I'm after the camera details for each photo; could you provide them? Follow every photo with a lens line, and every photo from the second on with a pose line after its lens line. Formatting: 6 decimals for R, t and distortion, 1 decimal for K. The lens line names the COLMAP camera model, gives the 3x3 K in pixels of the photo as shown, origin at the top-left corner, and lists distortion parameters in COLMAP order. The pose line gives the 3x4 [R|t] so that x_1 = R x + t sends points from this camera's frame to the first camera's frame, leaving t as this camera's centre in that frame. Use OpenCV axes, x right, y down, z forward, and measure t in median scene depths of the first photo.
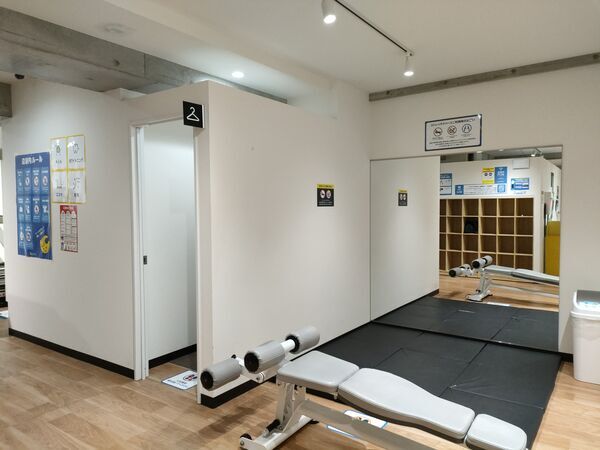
lens RADIAL K [[440.1, 0, 300.0], [0, 440.1, 225.0], [0, 0, 1]] dist [0.068847, -0.070809]
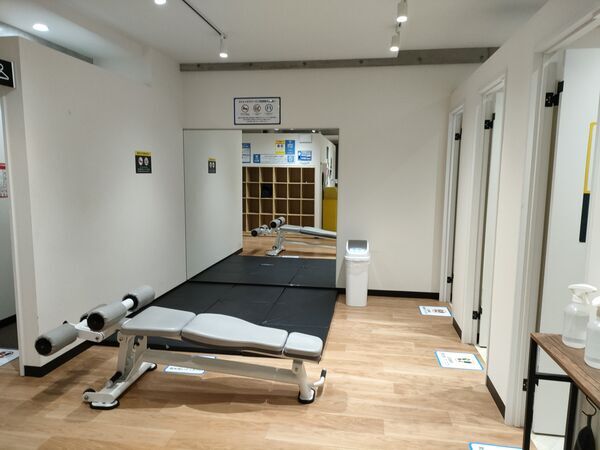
lens RADIAL K [[440.1, 0, 300.0], [0, 440.1, 225.0], [0, 0, 1]] dist [0.068847, -0.070809]
pose [[0.895160, -0.037019, 0.444206, -0.082128], [0.001203, 0.996742, 0.080642, -0.005255], [-0.445744, -0.071653, 0.892288, -0.095791]]
